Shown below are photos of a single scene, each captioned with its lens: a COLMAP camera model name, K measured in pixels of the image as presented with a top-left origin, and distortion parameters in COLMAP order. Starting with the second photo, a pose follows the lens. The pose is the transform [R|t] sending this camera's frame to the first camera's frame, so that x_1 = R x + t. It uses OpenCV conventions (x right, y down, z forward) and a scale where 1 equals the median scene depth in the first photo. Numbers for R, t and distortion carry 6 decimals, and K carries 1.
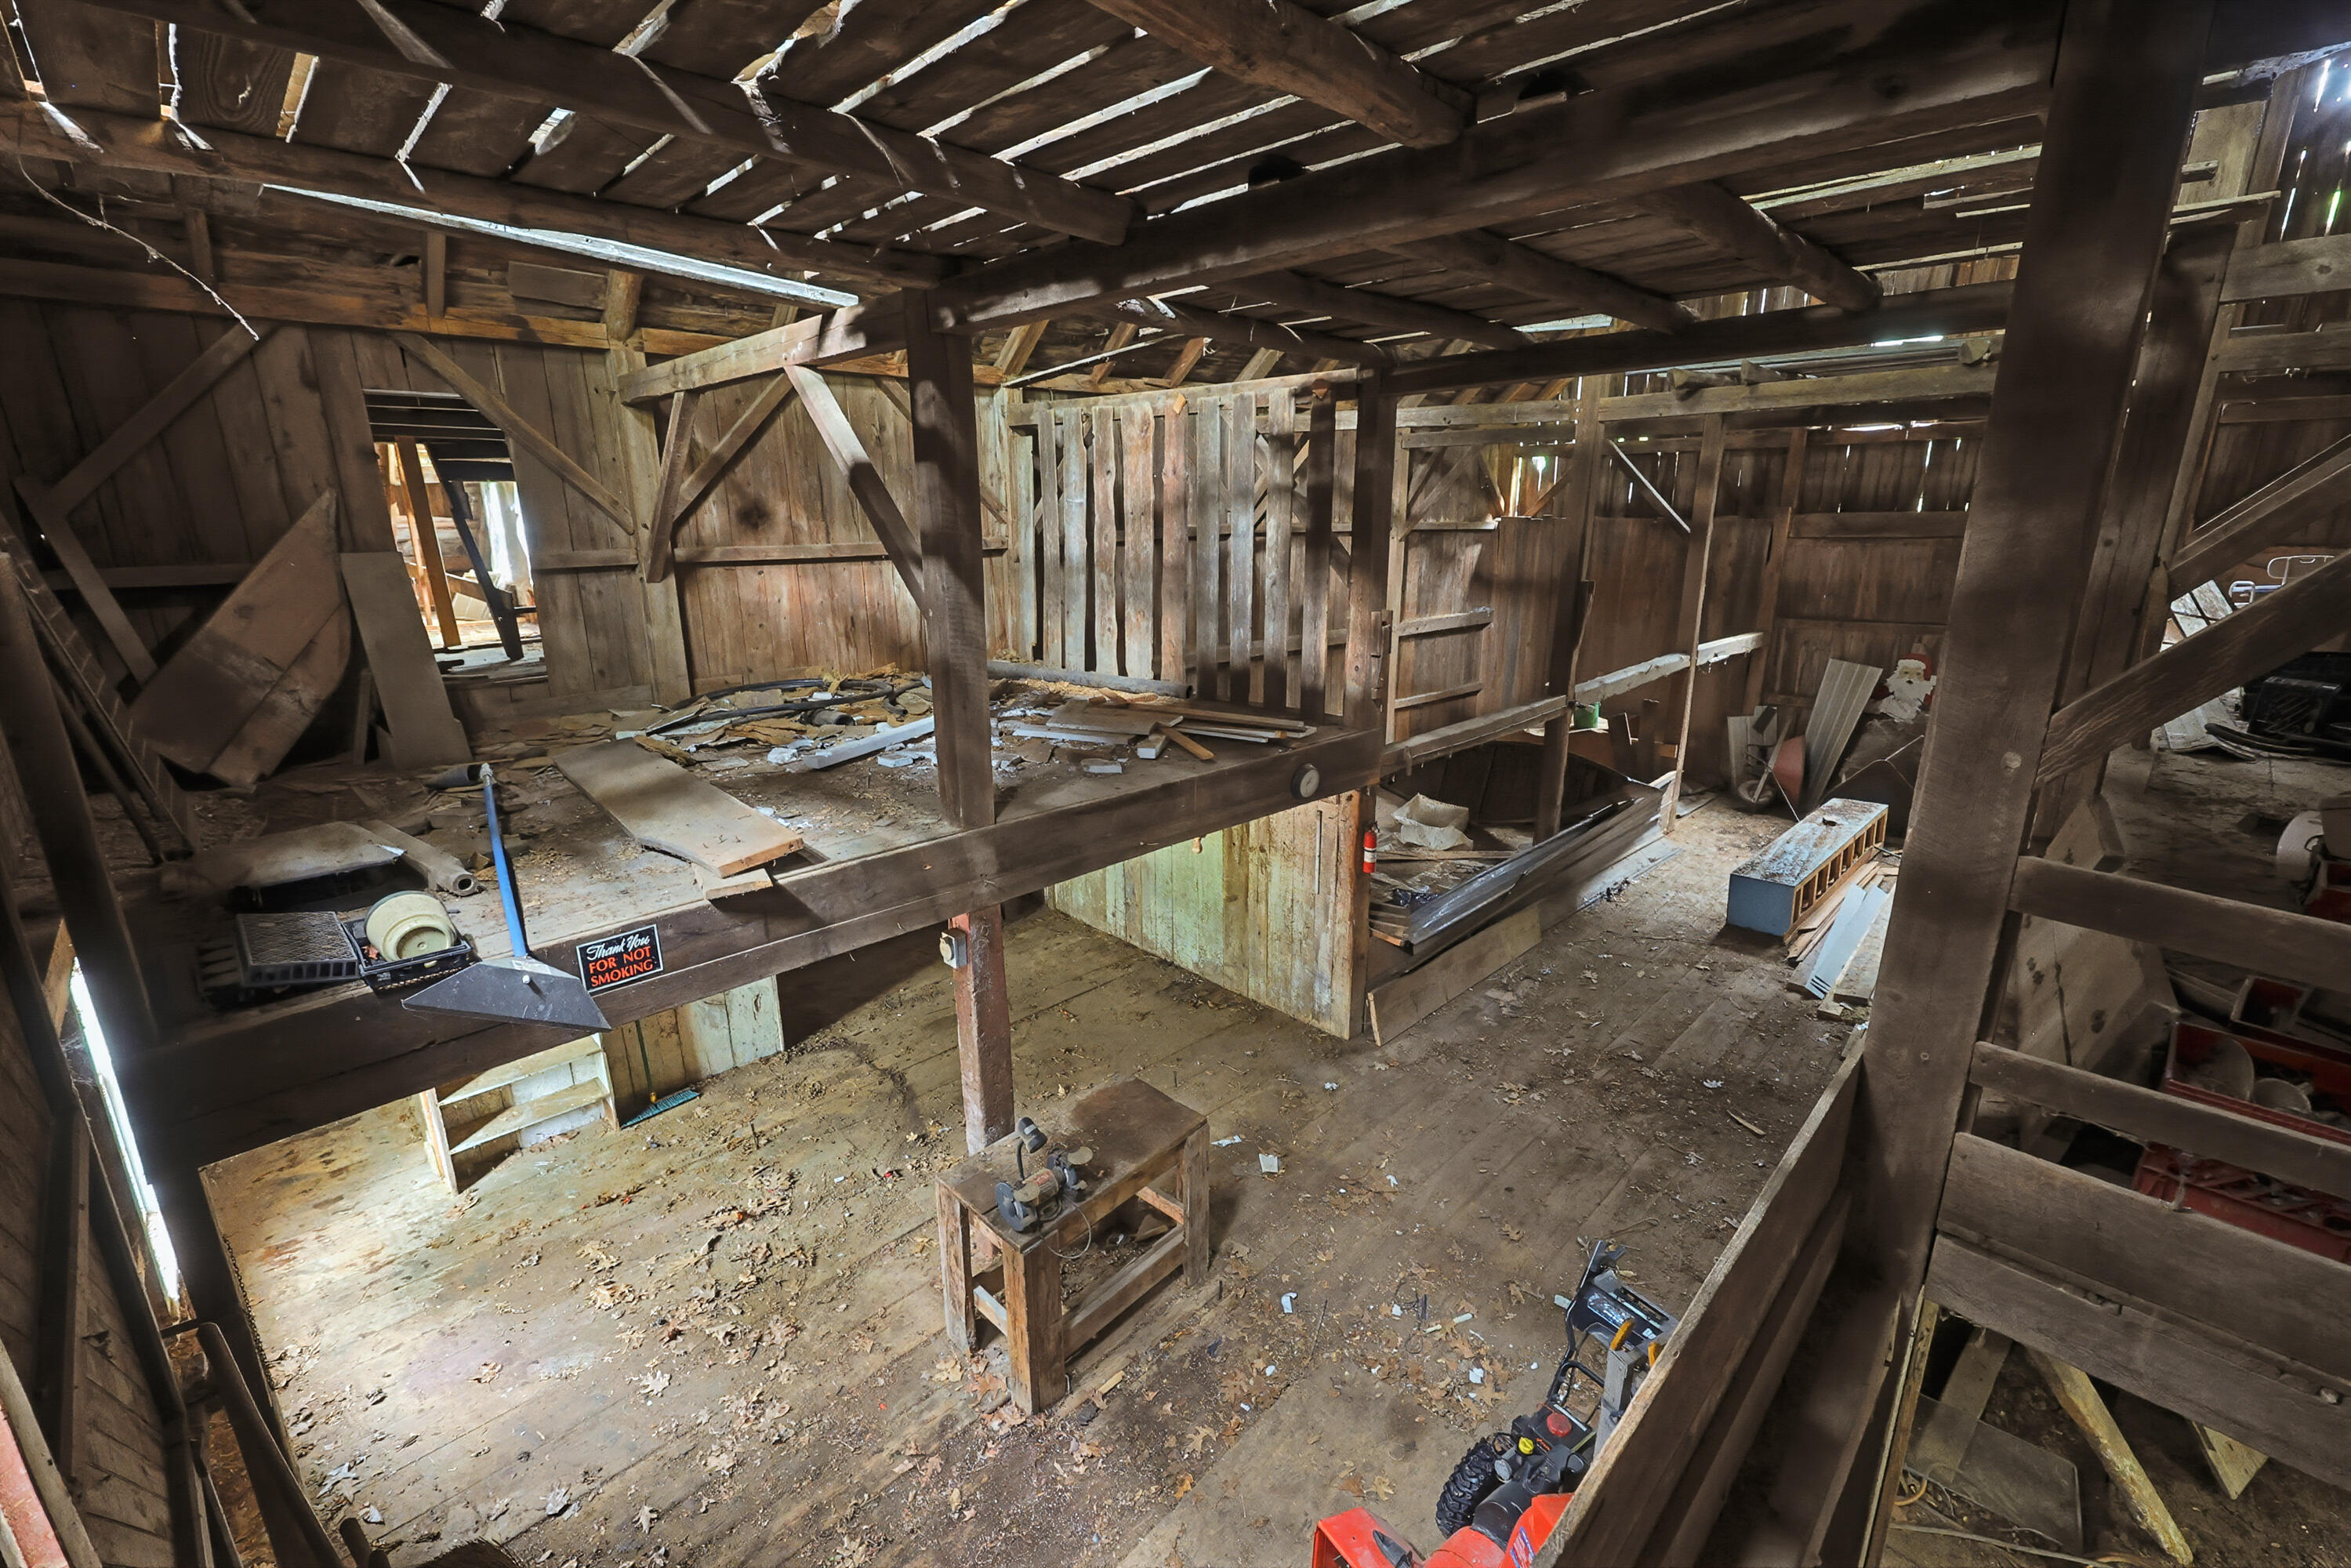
lens RADIAL K [[1024.0, 0, 1185.5], [0, 1024.0, 782.5], [0, 0, 1]] dist [-0.001632, 0.000215]
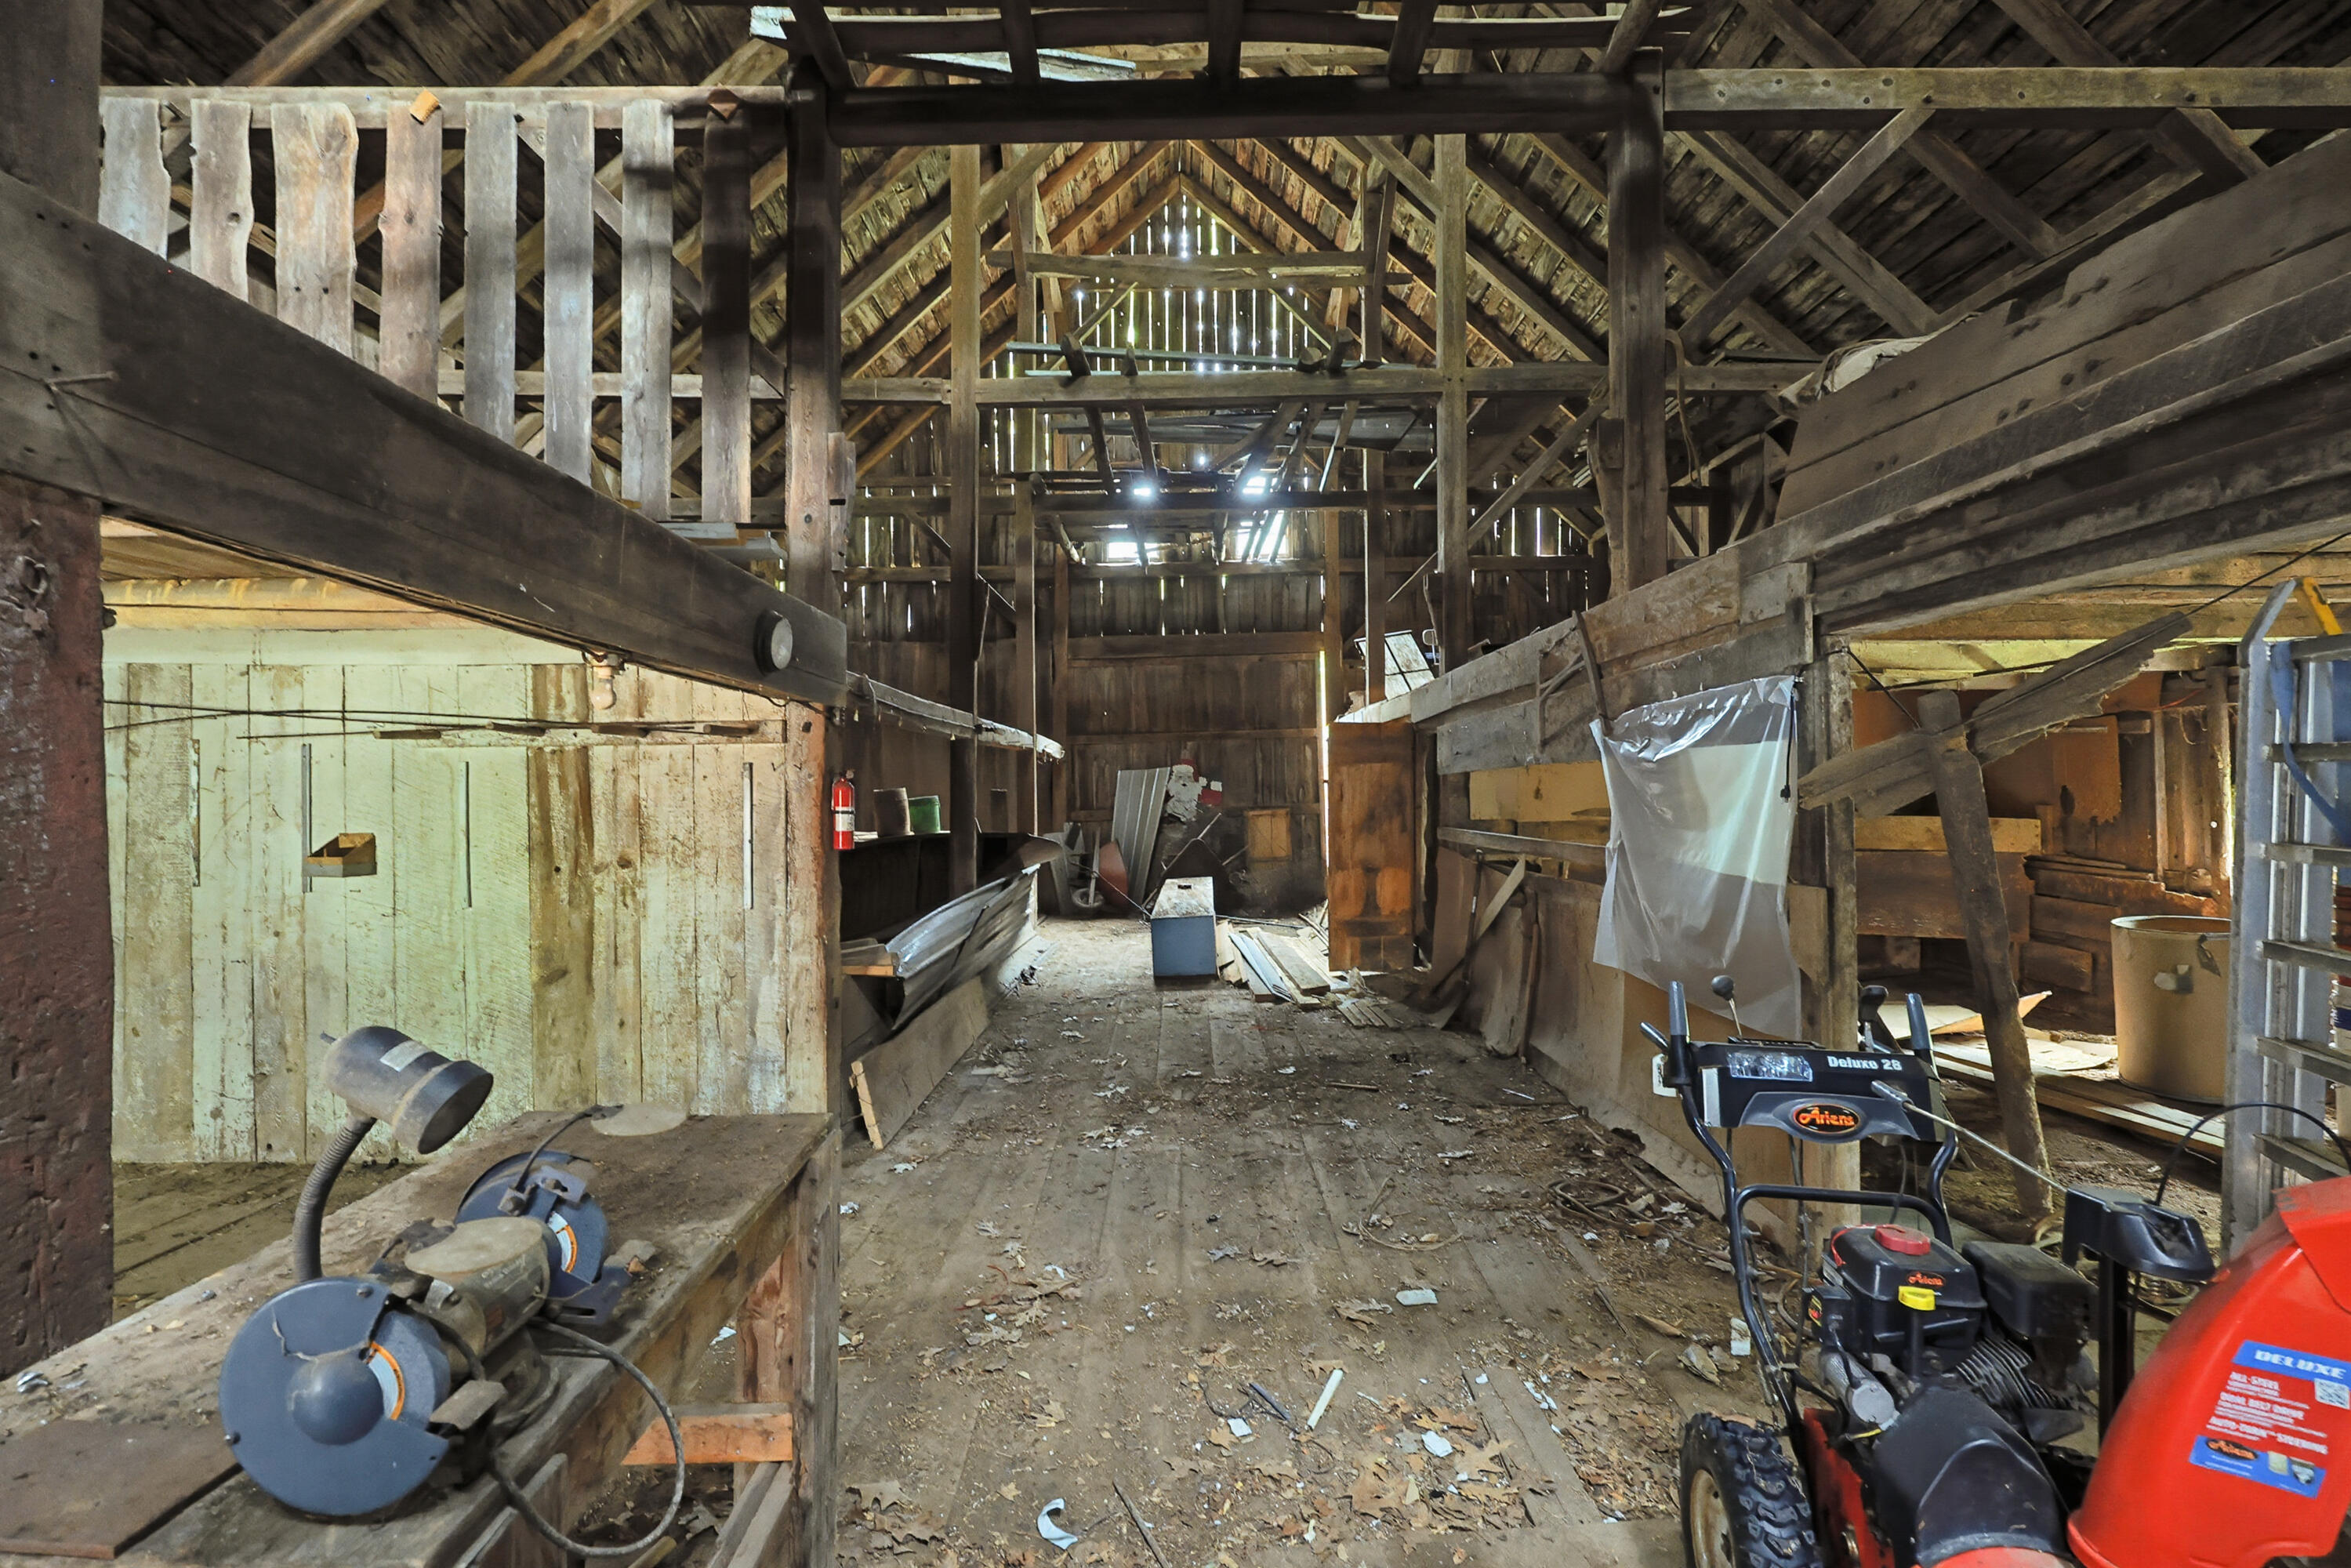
lens RADIAL K [[1024.0, 0, 1185.2], [0, 1024.0, 808.7], [0, 0, 1]] dist [-0.001632, 0.000215]
pose [[0.698890, 0.000772, 0.715229, -0.110776], [0.201853, 0.959136, -0.198277, 0.206327], [-0.686155, 0.282944, 0.670174, 0.385830]]
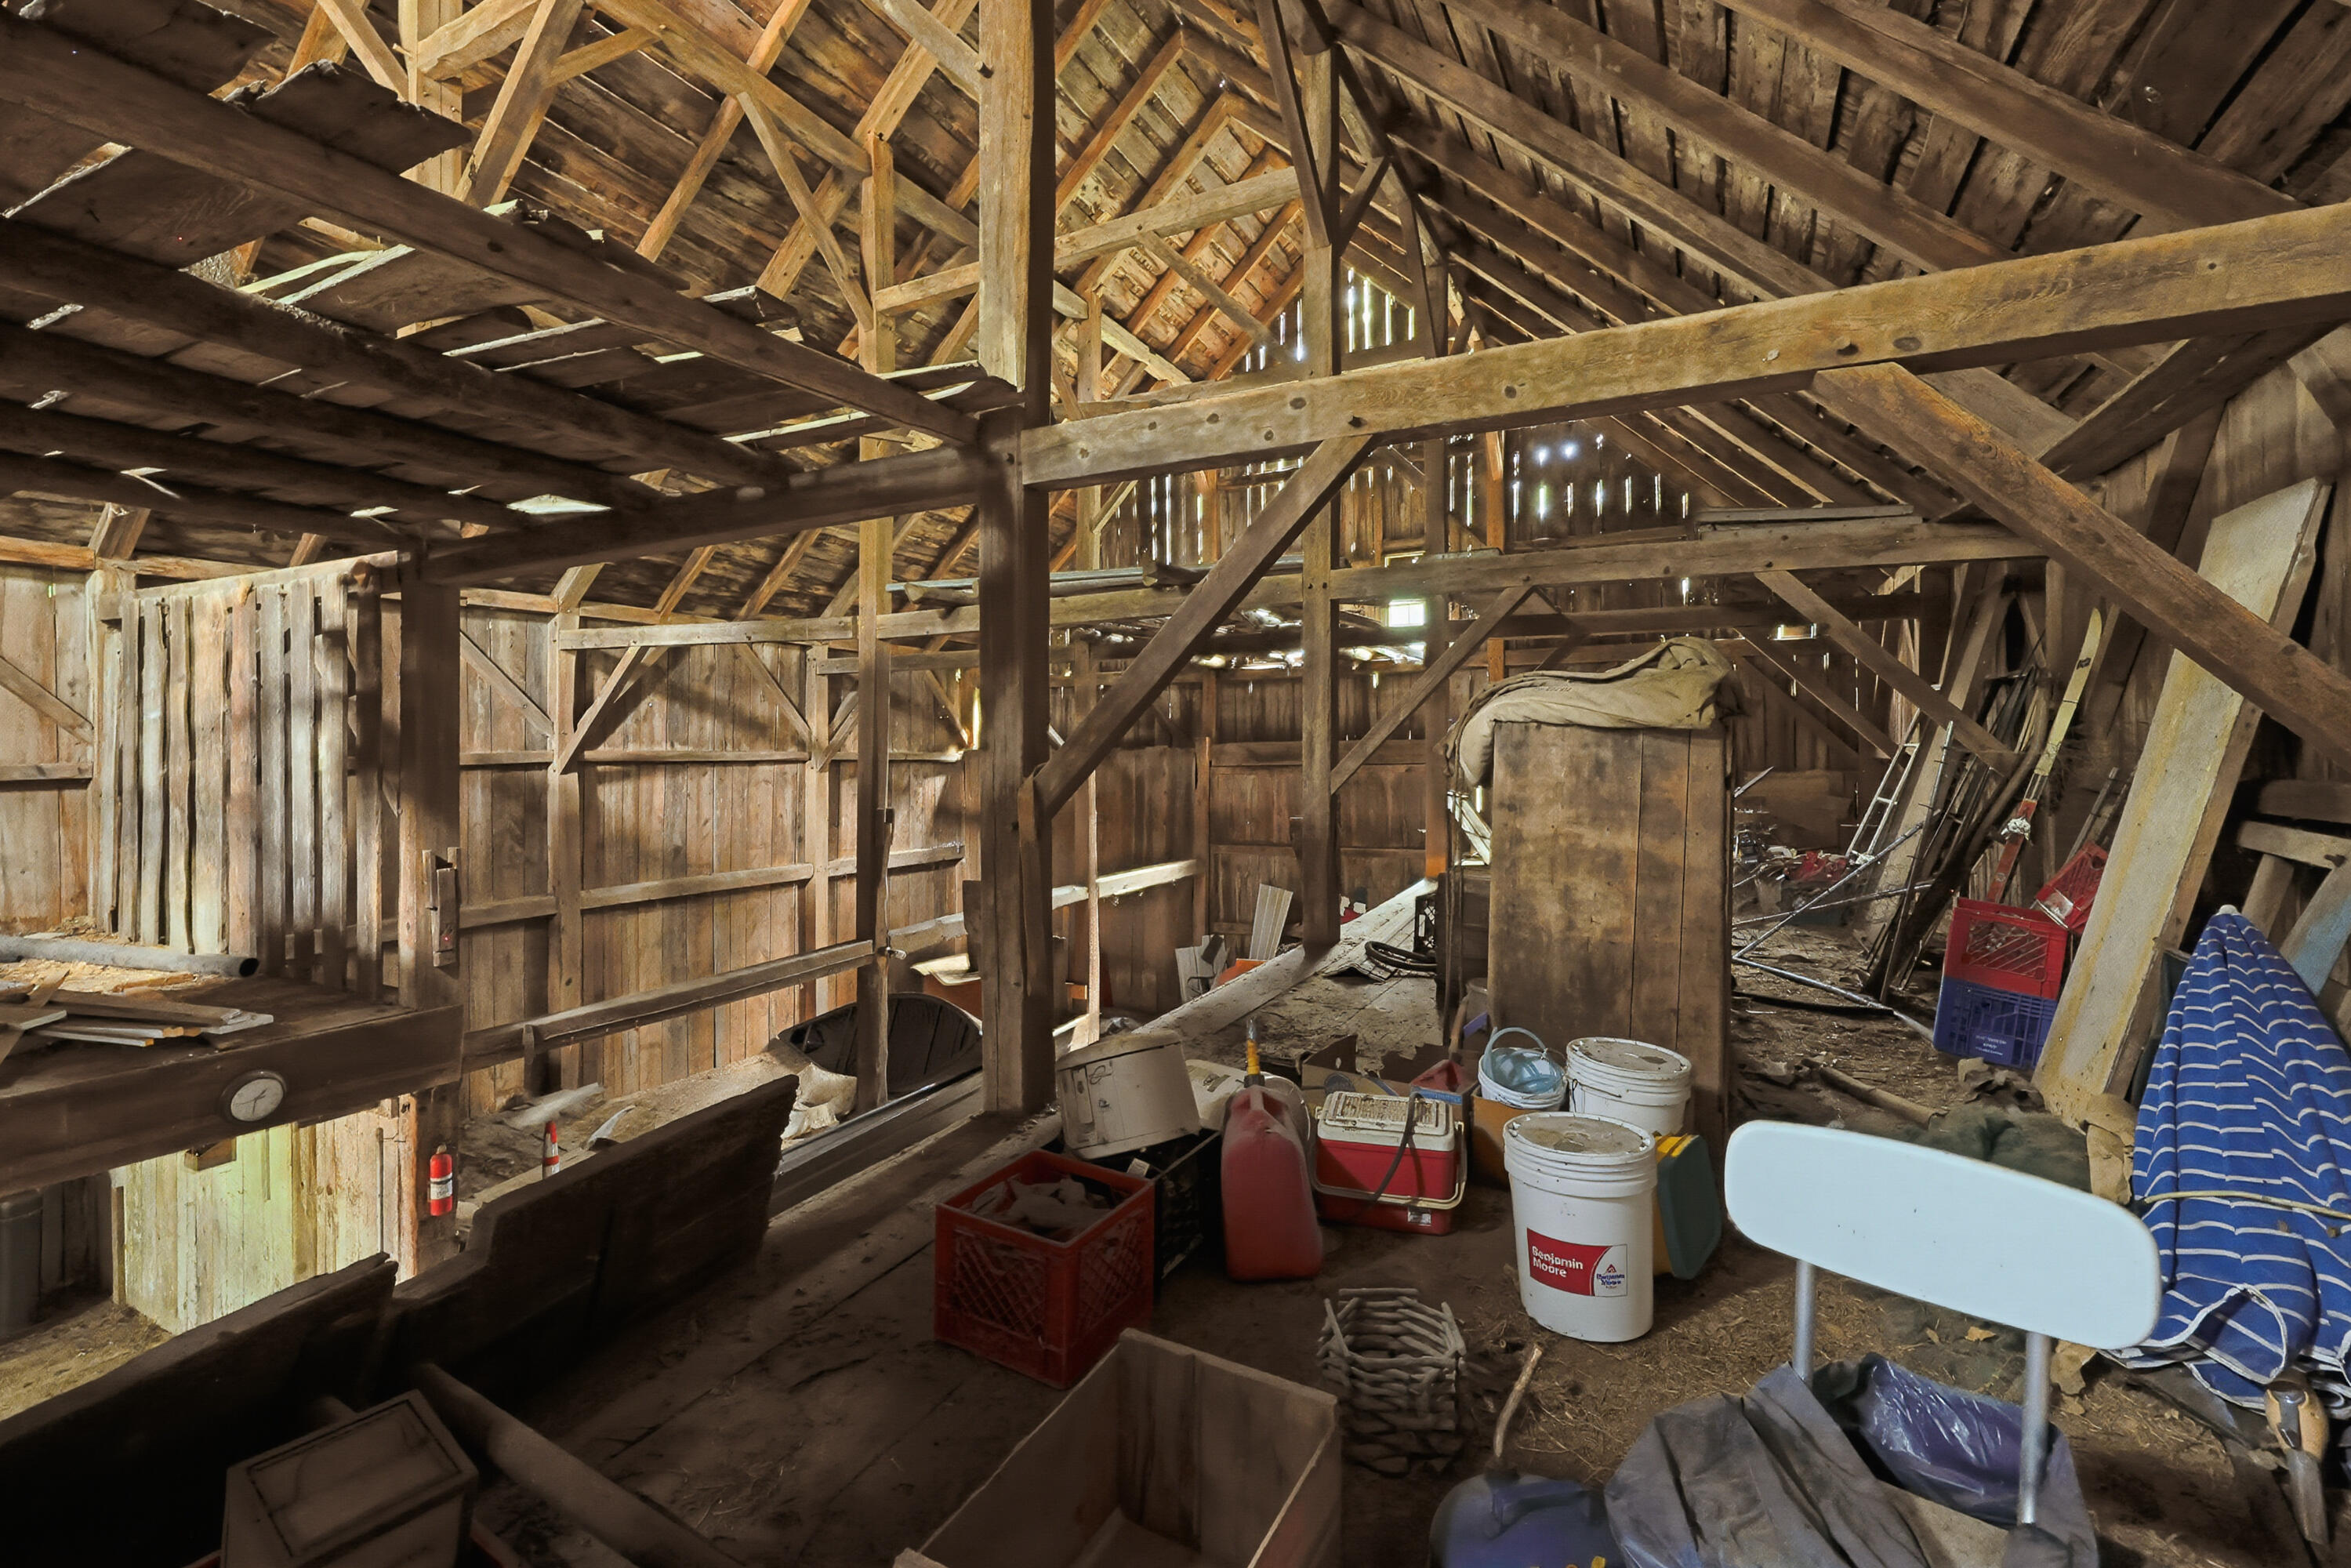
lens RADIAL K [[1024.0, 0, 1229.5], [0, 1024.0, 739.2], [0, 0, 1]] dist [-0.001632, 0.000215]
pose [[0.949923, 0.006266, 0.312422, 0.428510], [0.078229, 0.963193, -0.257175, -0.003664], [-0.302534, 0.268737, 0.914469, 0.085587]]
